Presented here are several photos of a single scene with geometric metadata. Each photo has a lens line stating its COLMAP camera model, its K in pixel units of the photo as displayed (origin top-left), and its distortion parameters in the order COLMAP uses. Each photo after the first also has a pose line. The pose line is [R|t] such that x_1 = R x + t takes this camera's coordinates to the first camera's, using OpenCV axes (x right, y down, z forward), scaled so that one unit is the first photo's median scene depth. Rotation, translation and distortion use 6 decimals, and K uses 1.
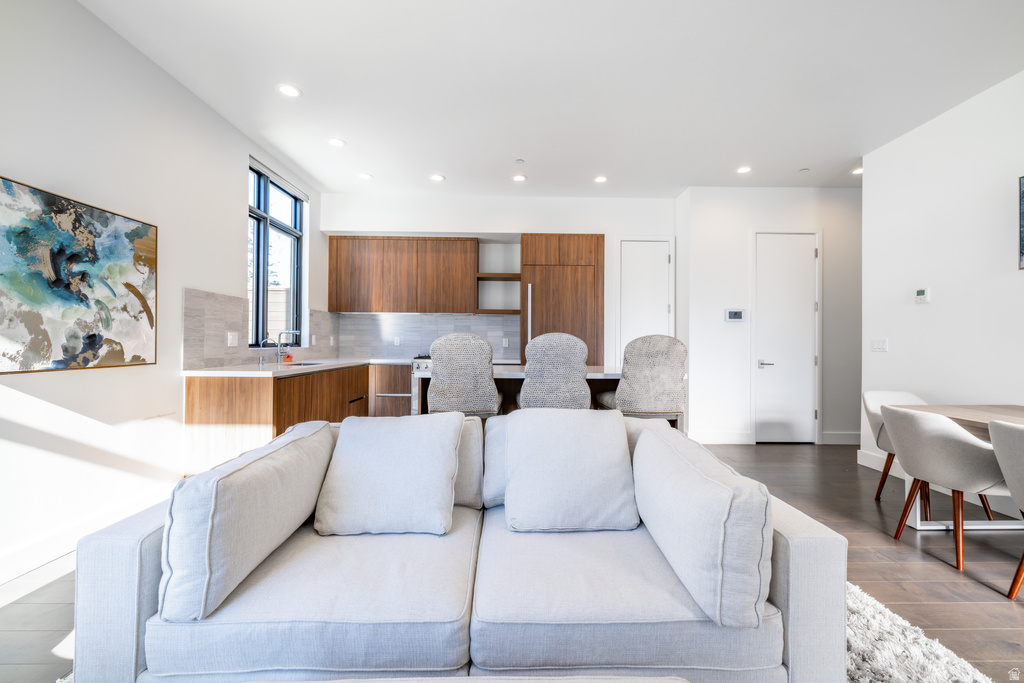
lens RADIAL K [[431.4, 0, 519.7], [0, 431.4, 341.5], [0, 0, 1]] dist [0.002696, 0.000015]
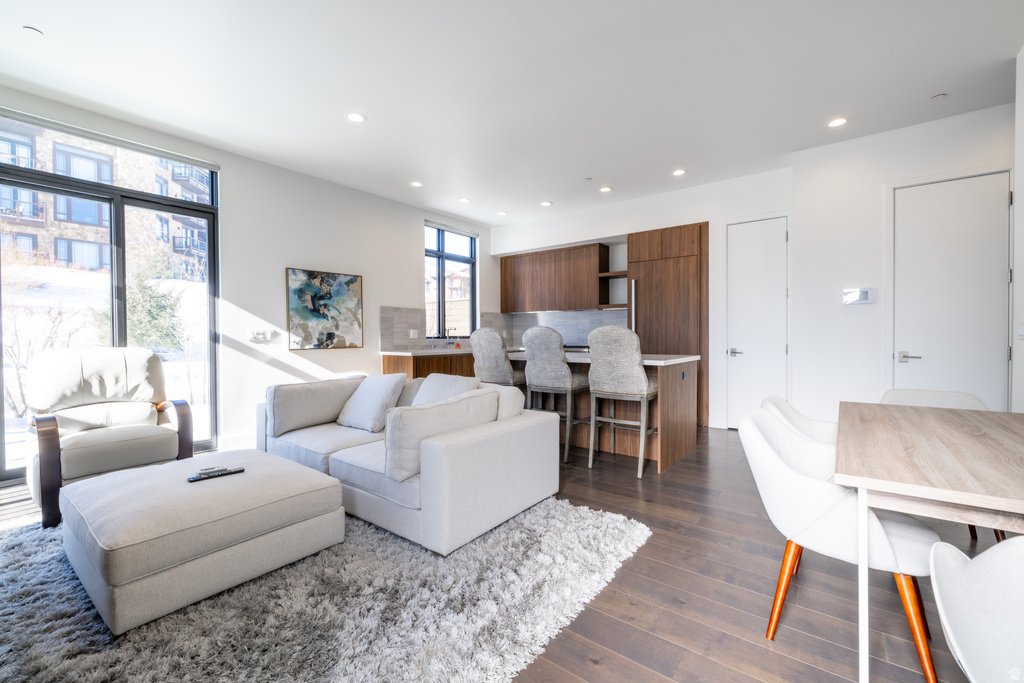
lens RADIAL K [[431.4, 0, 519.7], [0, 431.4, 338.8], [0, 0, 1]] dist [0.002696, 0.000015]
pose [[0.782573, -0.005936, -0.622530, 0.779232], [0.013346, 0.999885, 0.007243, 0.007657], [0.622415, -0.013976, 0.782562, -0.059479]]
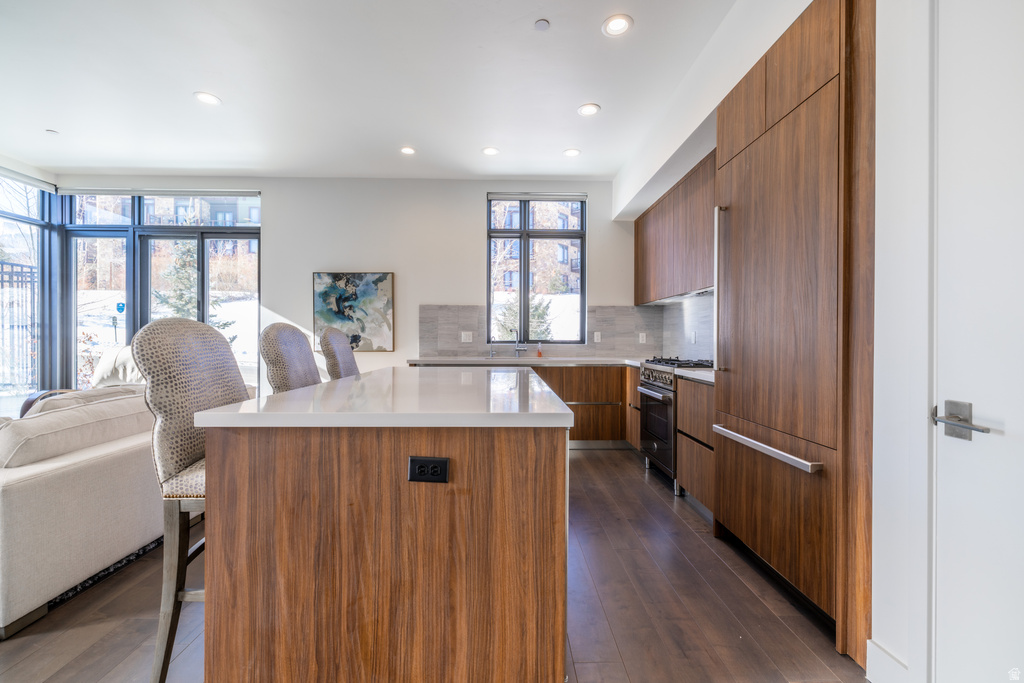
lens RADIAL K [[431.4, 0, 518.5], [0, 431.4, 340.5], [0, 0, 1]] dist [0.002696, 0.000015]
pose [[0.004900, -0.004335, -0.999979, 0.772358], [0.000452, 0.999991, -0.004333, 0.013002], [0.999988, -0.000431, 0.004902, 1.289806]]
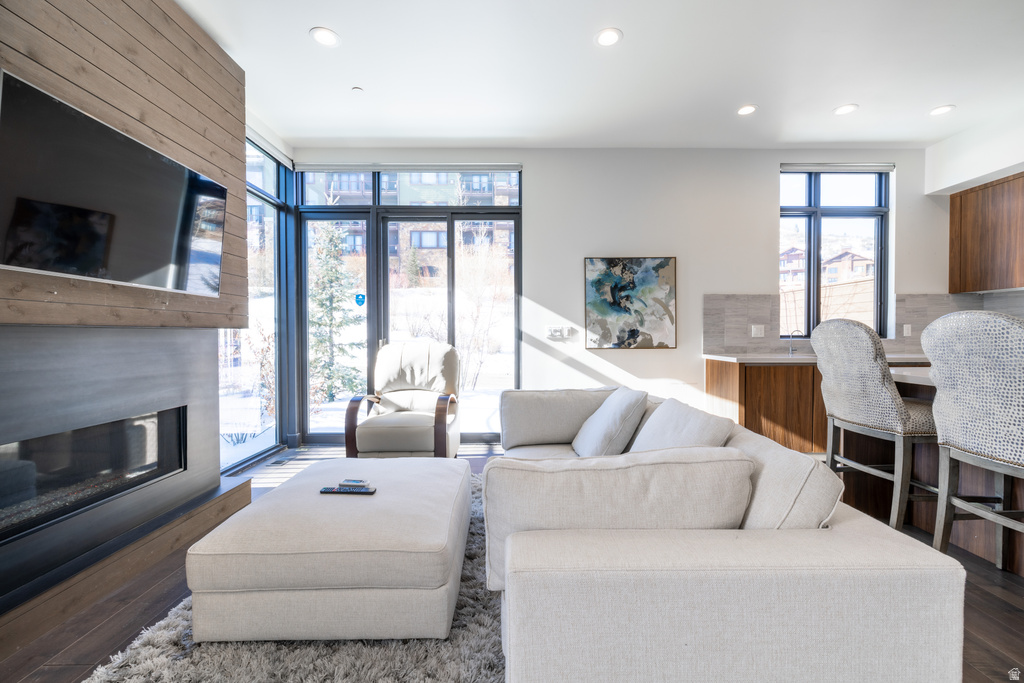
lens RADIAL K [[431.4, 0, 516.5], [0, 431.4, 341.0], [0, 0, 1]] dist [0.002696, 0.000015]
pose [[-0.008057, 0.007271, -0.999941, 0.582213], [0.006003, 0.999956, 0.007222, 0.010777], [0.999950, -0.005945, -0.008100, 0.391332]]
